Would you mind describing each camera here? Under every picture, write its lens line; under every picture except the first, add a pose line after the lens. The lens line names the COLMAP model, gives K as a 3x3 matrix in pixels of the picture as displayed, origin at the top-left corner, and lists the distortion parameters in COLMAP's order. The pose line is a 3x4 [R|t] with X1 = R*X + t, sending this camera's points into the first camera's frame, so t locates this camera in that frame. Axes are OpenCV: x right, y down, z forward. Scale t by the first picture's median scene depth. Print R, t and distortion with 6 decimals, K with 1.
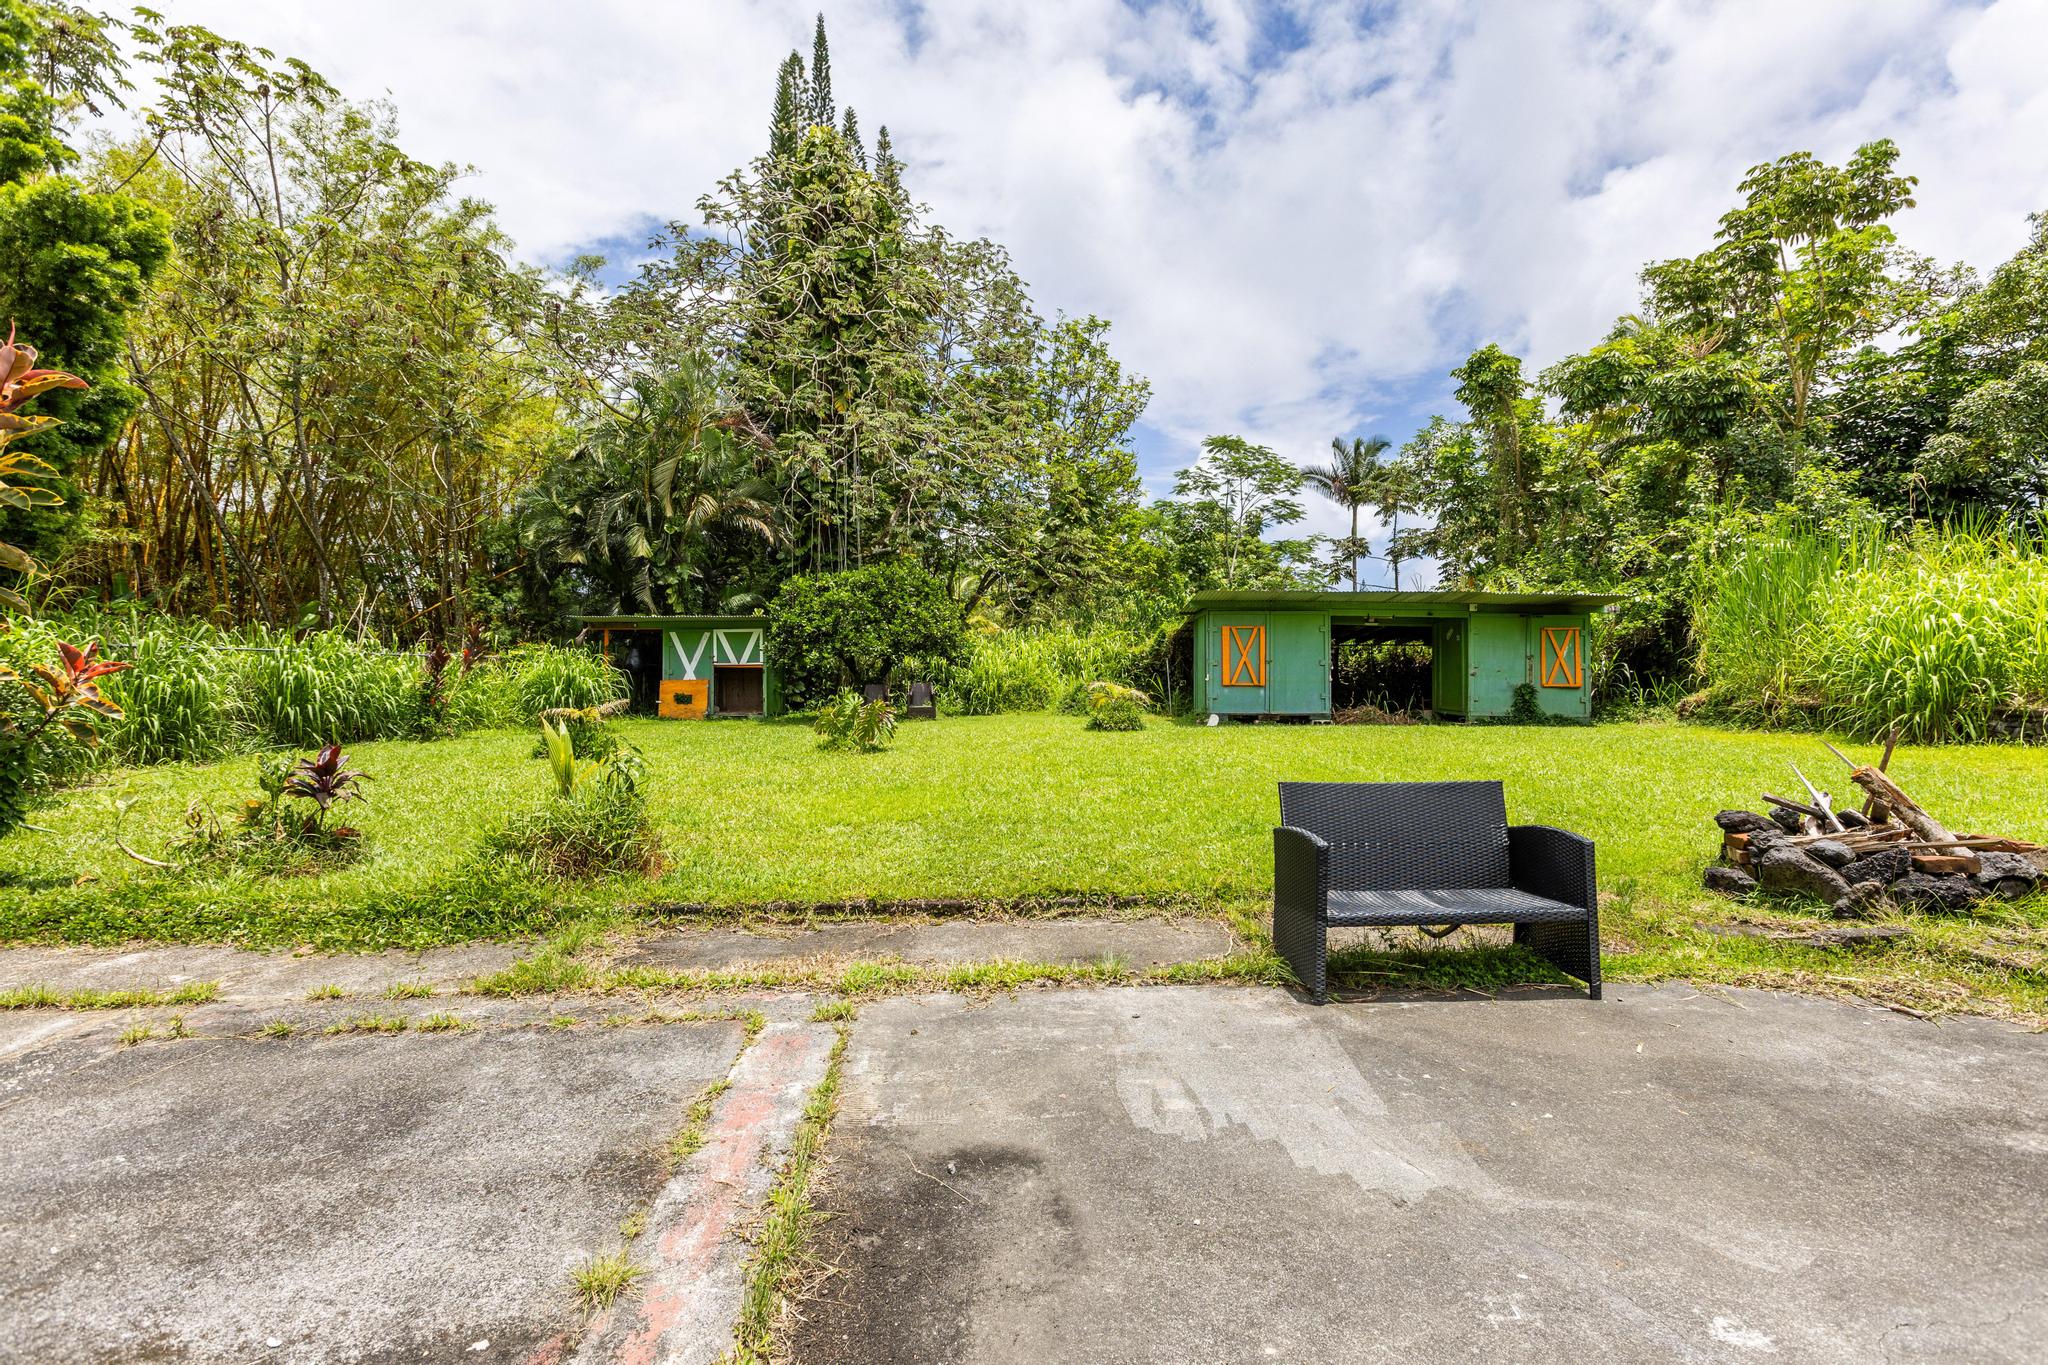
lens RADIAL K [[926.7, 0, 1023.1], [0, 926.7, 675.0], [0, 0, 1]] dist [0.014708, -0.004416]
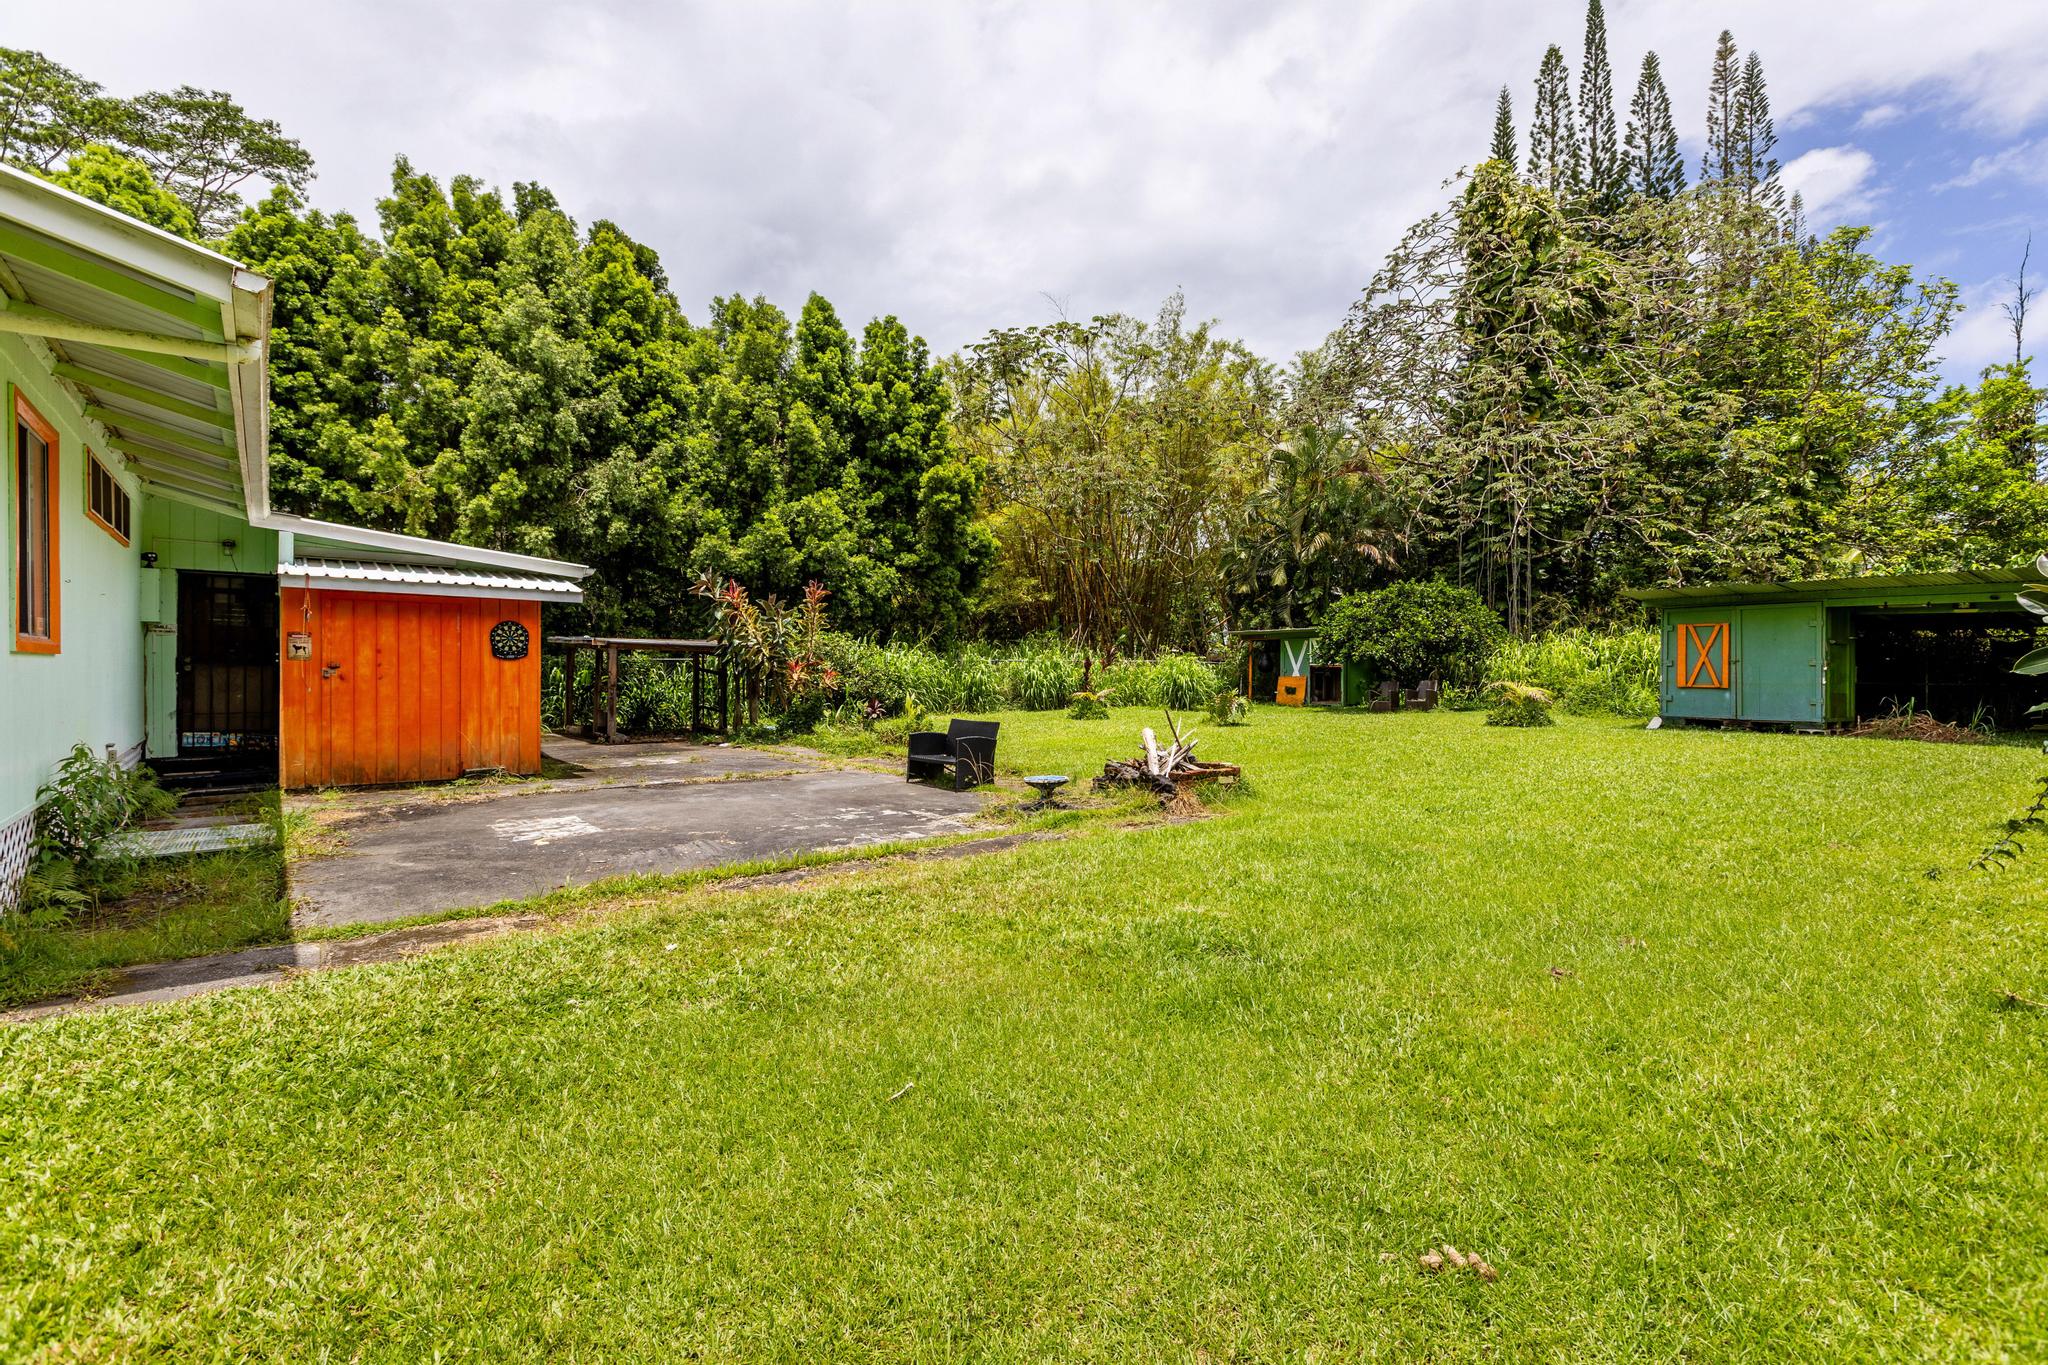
lens RADIAL K [[926.7, 0, 1023.1], [0, 926.7, 675.0], [0, 0, 1]] dist [0.014708, -0.004416]
pose [[0.567859, 0.006629, -0.823099, 0.529077], [0.000079, 0.999967, 0.008108, -0.007752], [0.823126, -0.004669, 0.567840, -0.085152]]
